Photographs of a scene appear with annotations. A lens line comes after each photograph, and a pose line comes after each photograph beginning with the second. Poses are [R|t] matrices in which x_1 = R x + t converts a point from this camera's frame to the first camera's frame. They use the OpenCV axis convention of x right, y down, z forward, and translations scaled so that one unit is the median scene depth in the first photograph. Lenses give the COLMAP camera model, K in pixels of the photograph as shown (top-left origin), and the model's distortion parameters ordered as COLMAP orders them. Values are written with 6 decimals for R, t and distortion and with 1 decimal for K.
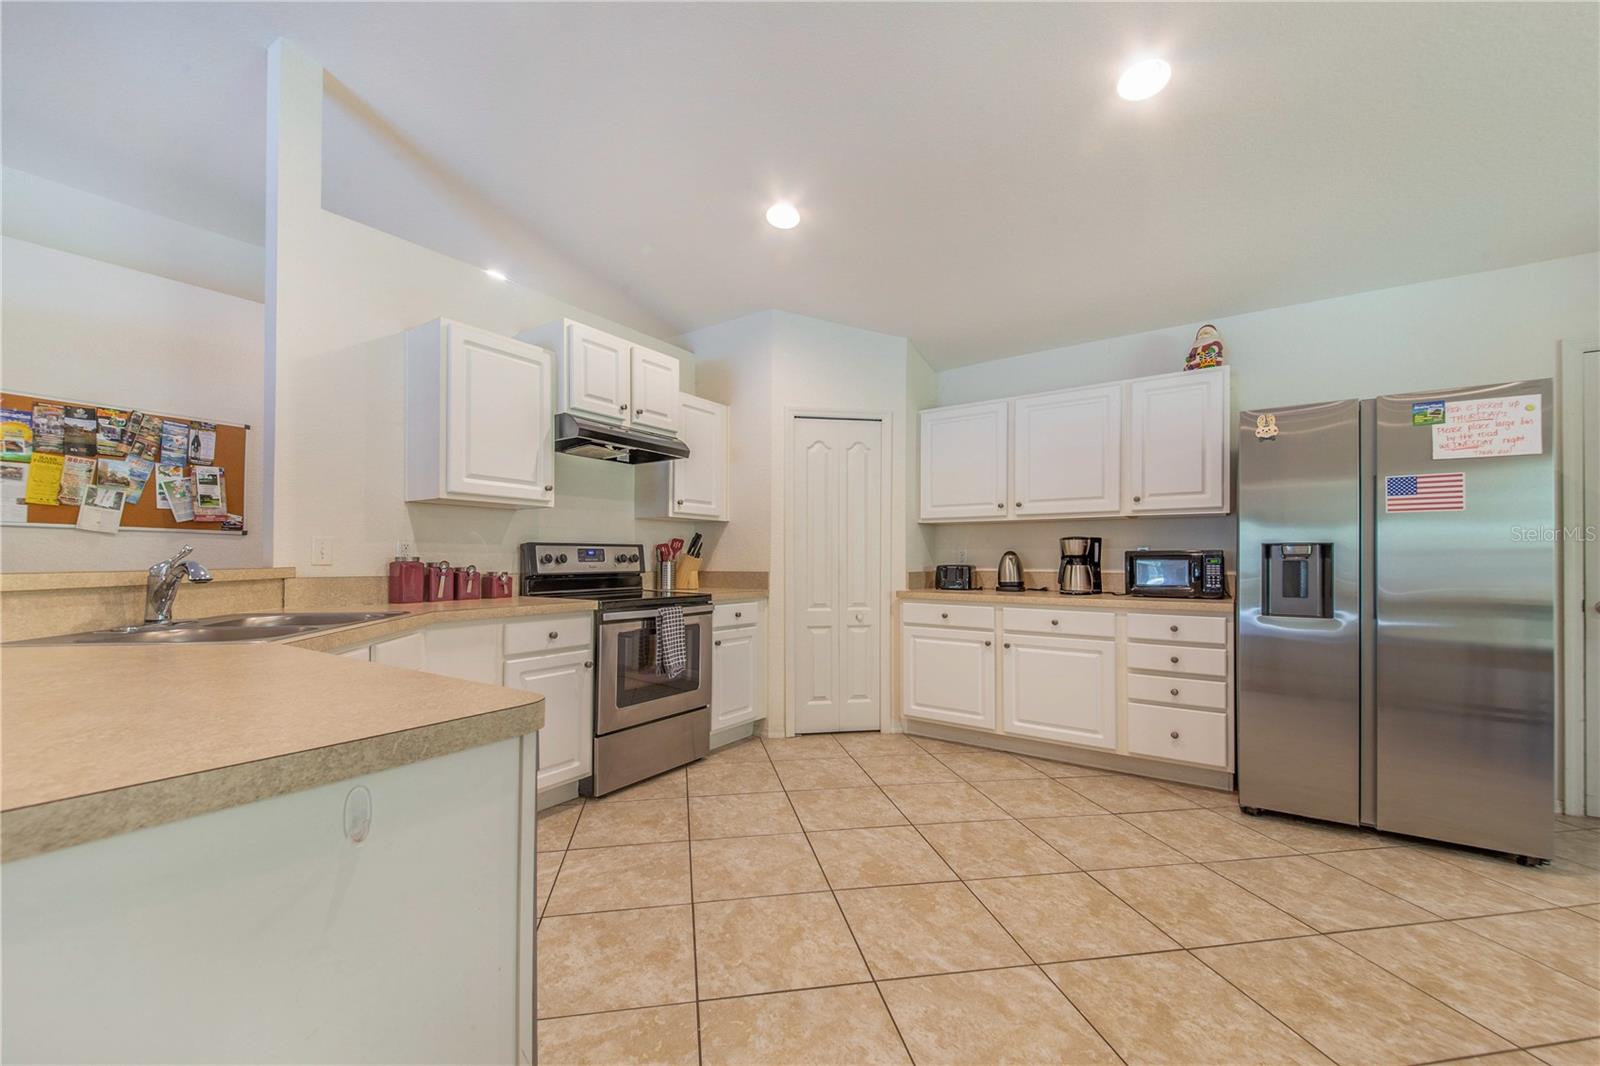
lens RADIAL K [[641.8, 0, 797.4], [0, 641.8, 553.7], [0, 0, 1]] dist [0.009320, -0.008629]
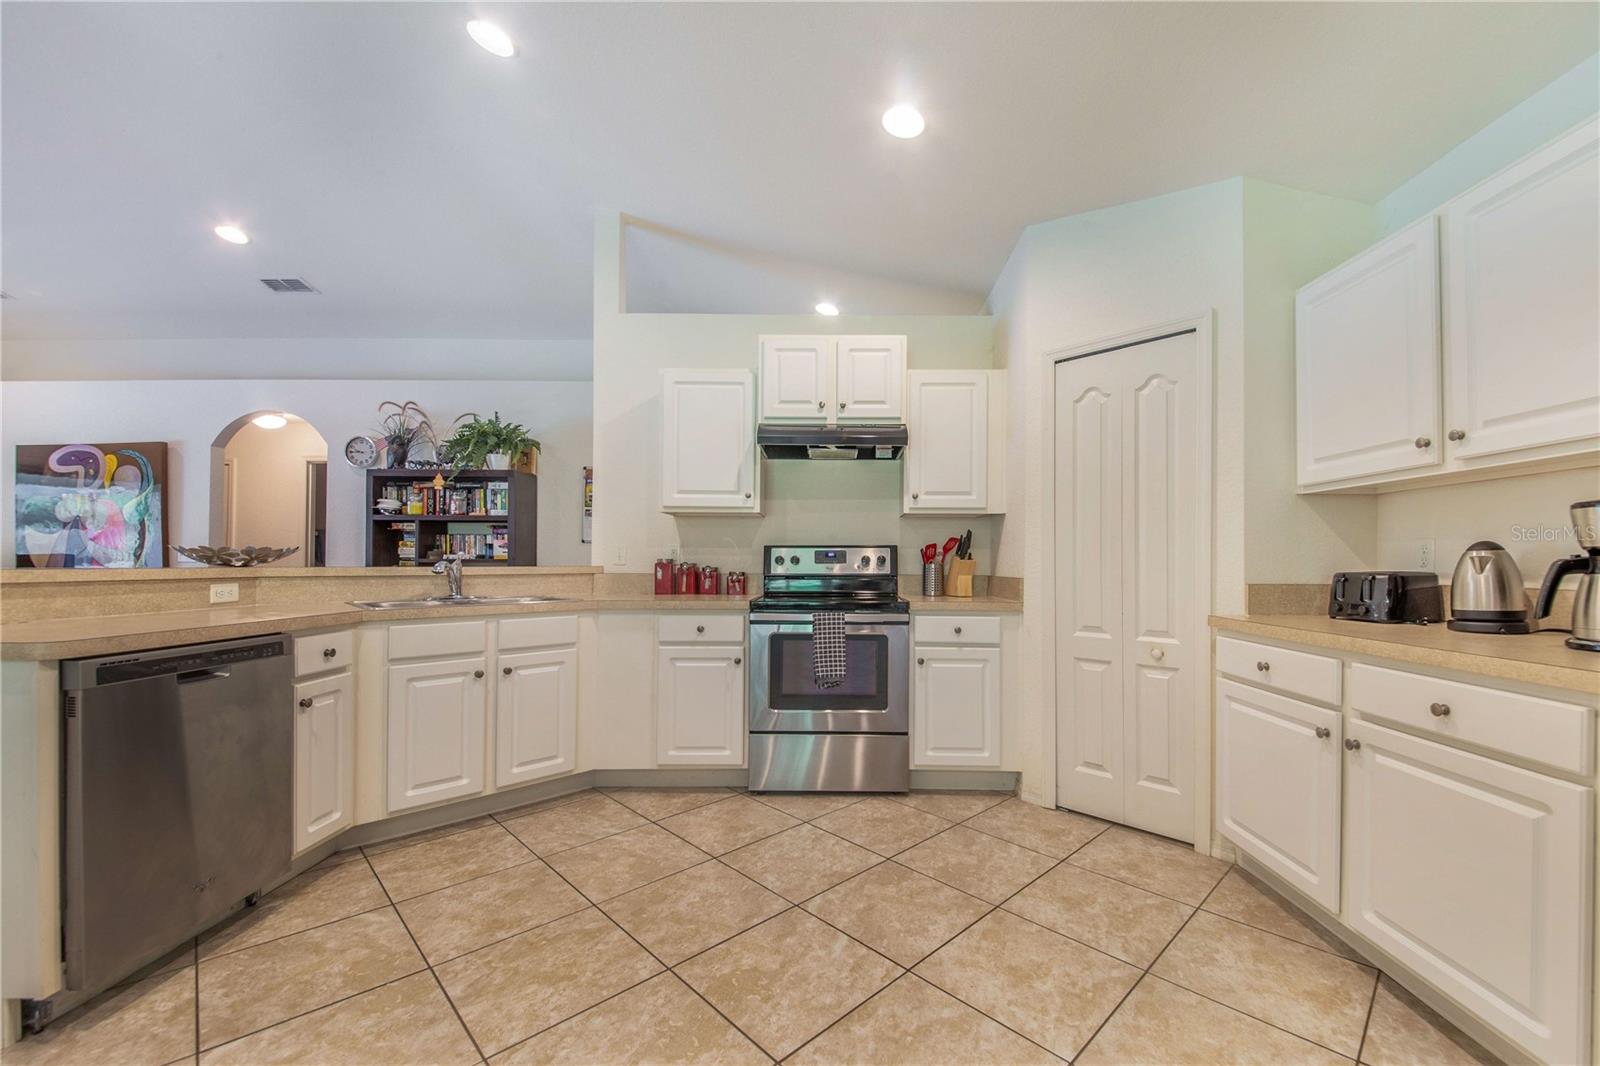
lens RADIAL K [[641.8, 0, 836.2], [0, 641.8, 555.9], [0, 0, 1]] dist [0.009320, -0.008629]
pose [[0.567663, -0.012290, -0.823169, 0.520917], [-0.000783, 0.999880, -0.015468, 0.015467], [0.823261, 0.009425, 0.567585, 0.447695]]
